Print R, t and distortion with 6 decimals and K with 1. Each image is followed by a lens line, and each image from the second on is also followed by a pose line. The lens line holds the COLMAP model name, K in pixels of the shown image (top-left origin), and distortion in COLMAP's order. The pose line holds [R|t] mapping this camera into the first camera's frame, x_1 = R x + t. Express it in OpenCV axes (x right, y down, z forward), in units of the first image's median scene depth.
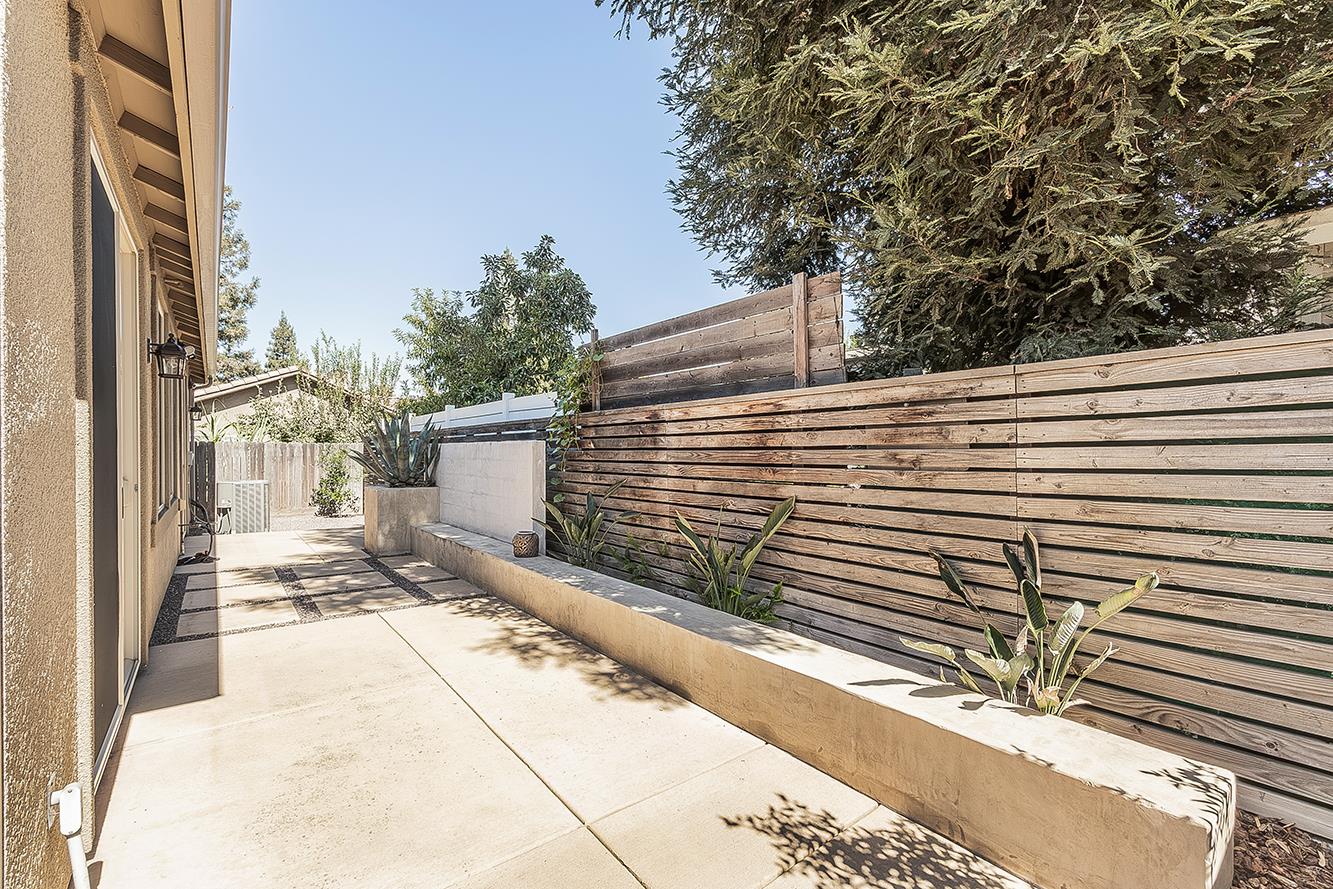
lens RADIAL K [[556.0, 0, 666.5], [0, 556.0, 444.5], [0, 0, 1]] dist [0.002664, 0.000078]
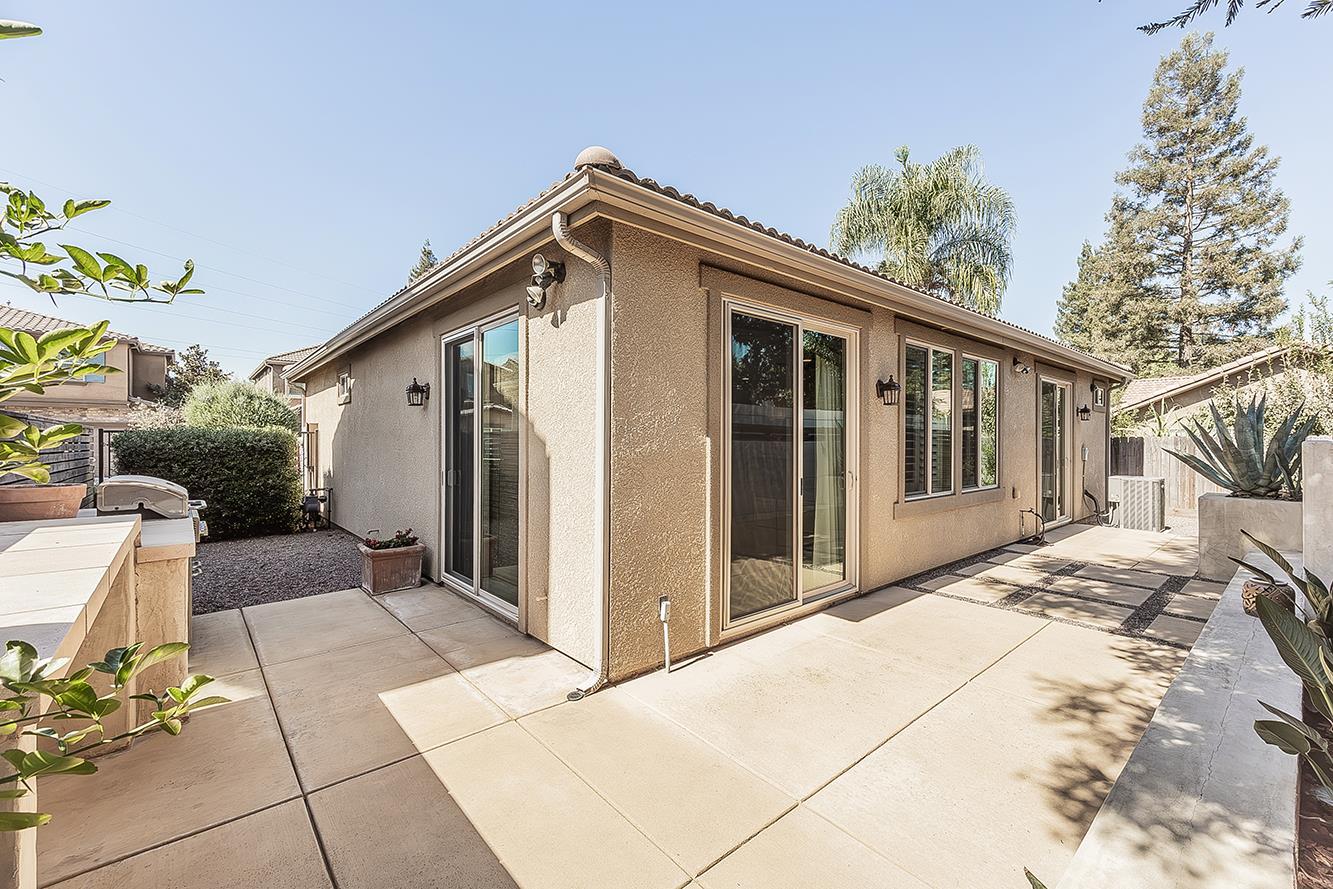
lens RADIAL K [[561.1, 0, 706.9], [0, 561.1, 438.6], [0, 0, 1]] dist [0.001411, 0.000298]
pose [[0.074544, -0.009555, -0.997172, 0.558055], [0.018451, 0.999796, -0.008201, -0.030270], [0.997047, -0.017787, 0.074705, 0.411228]]
